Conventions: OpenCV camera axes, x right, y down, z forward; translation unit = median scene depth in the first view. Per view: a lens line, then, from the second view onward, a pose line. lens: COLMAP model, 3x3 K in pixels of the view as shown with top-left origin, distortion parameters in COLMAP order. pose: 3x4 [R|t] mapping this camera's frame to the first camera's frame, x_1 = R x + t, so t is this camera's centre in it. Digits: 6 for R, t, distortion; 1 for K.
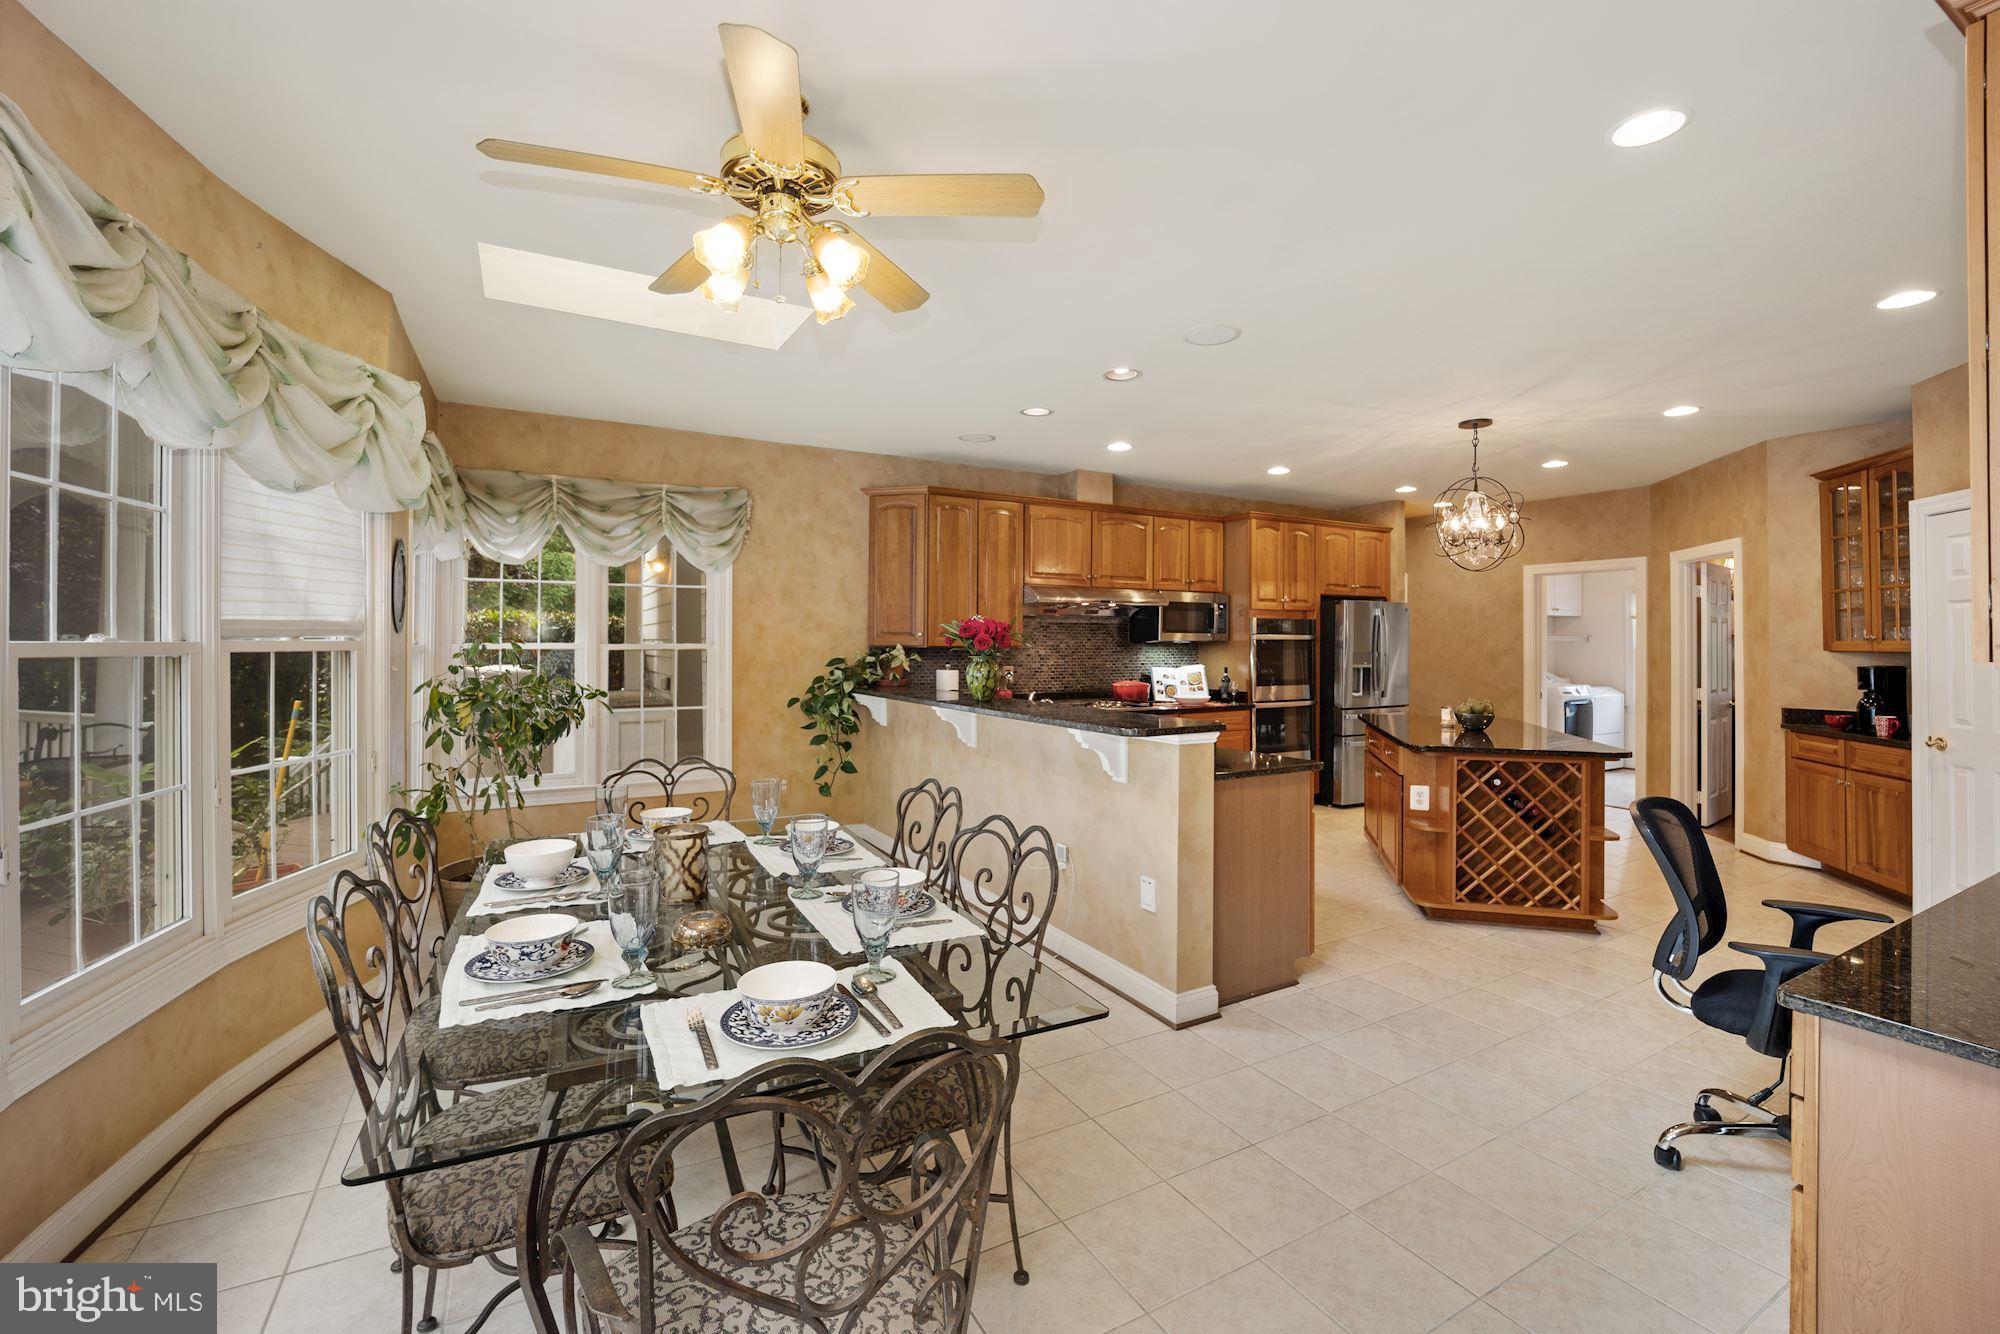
lens RADIAL K [[828.4, 0, 987.5], [0, 828.4, 655.2], [0, 0, 1]] dist [-0.004525, 0.000008]
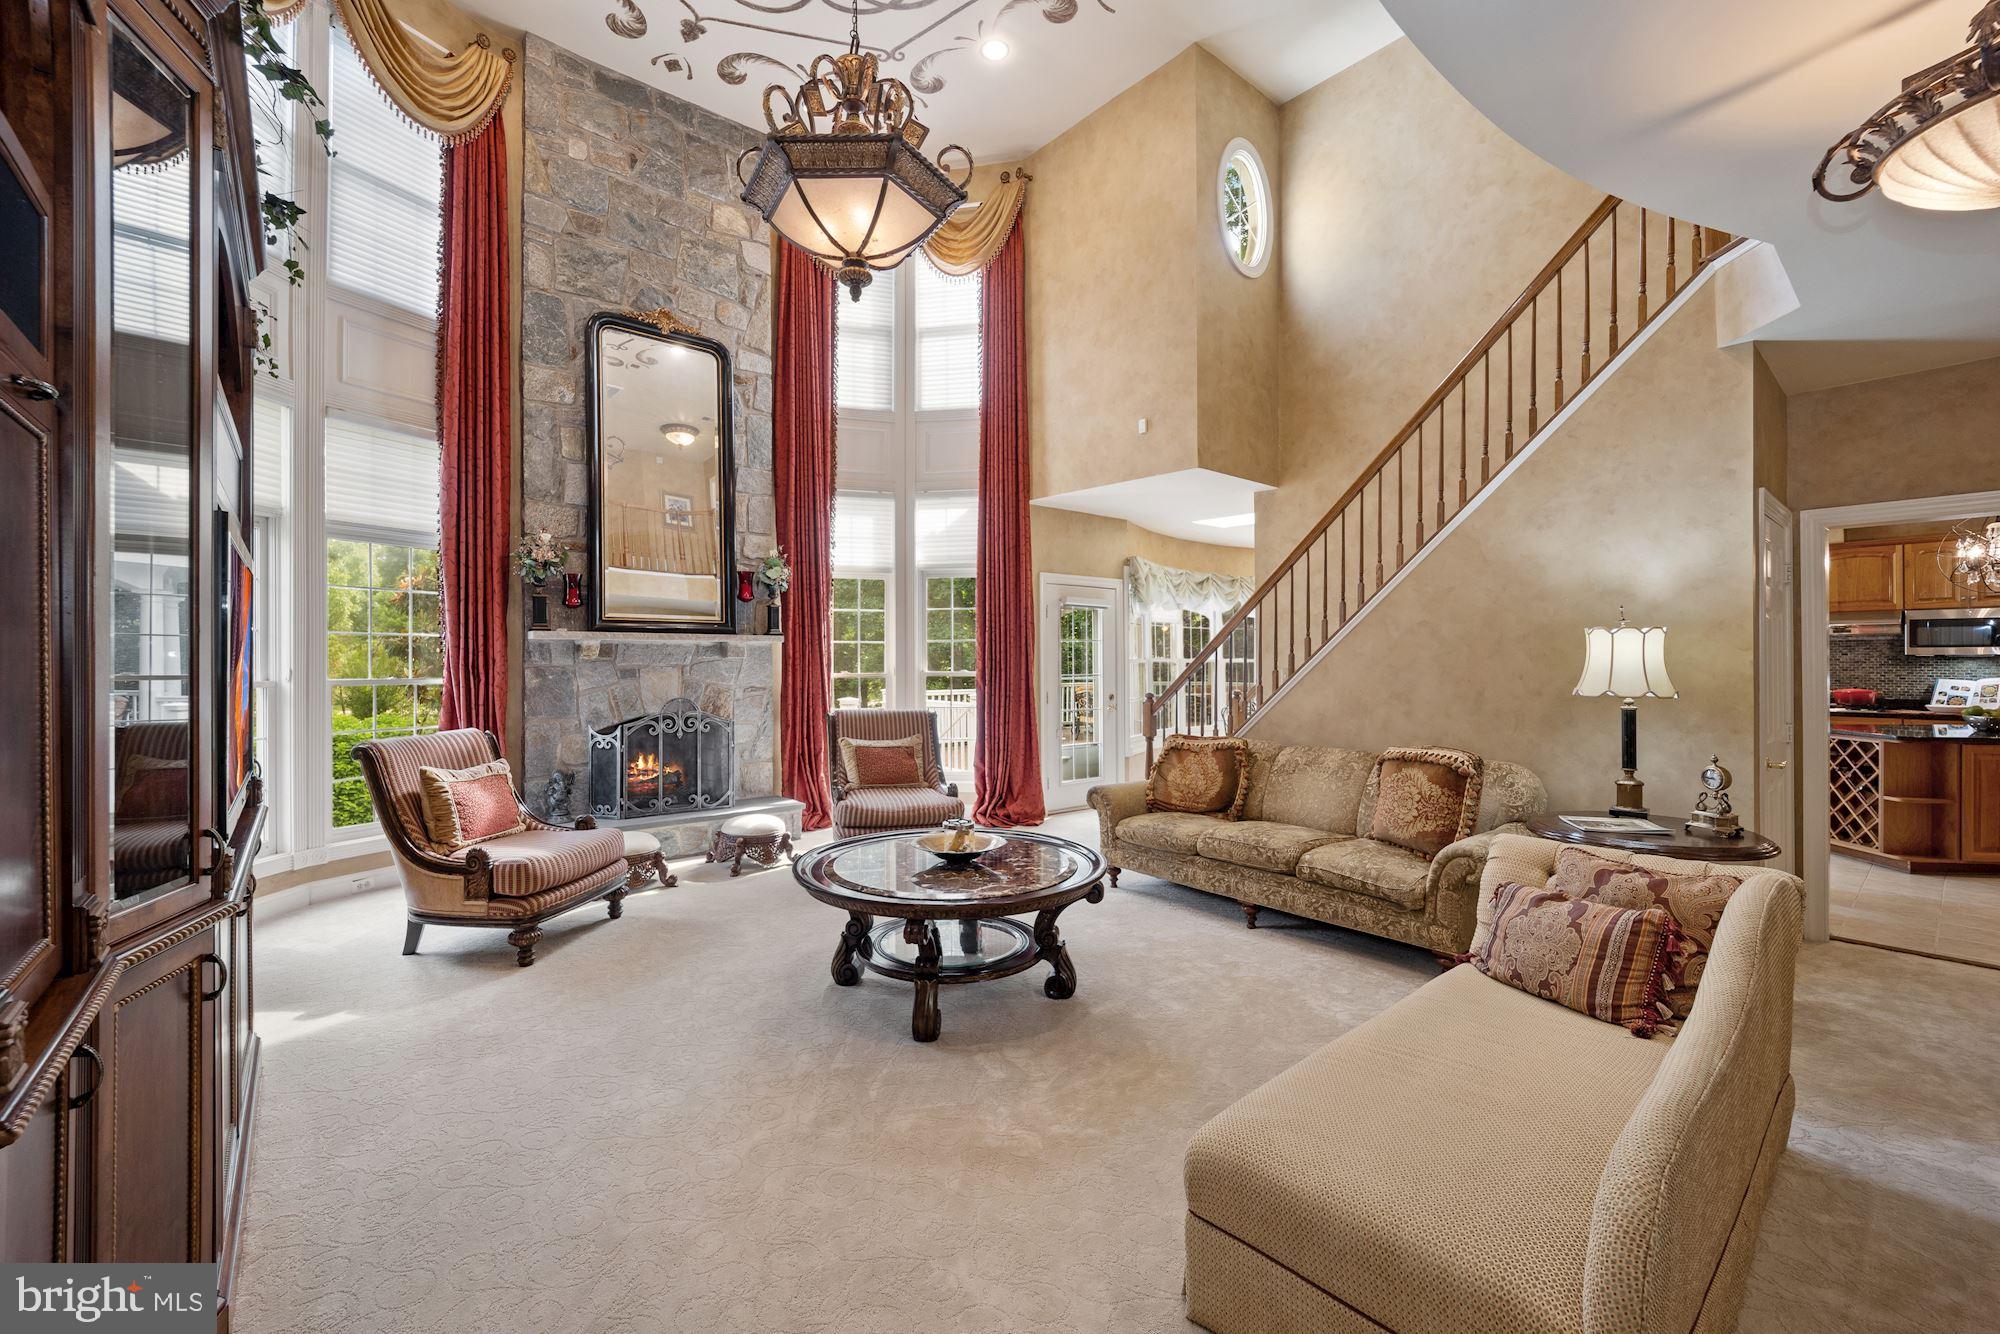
lens RADIAL K [[831.1, 0, 1000.0], [0, 831.1, 667.0], [0, 0, 1]] dist [-0.001760, -0.000118]
pose [[0.187307, 0.003754, -0.982294, 1.112736], [-0.011926, 0.999928, 0.001547, 0.012137], [0.982229, 0.011425, 0.187338, -0.440811]]
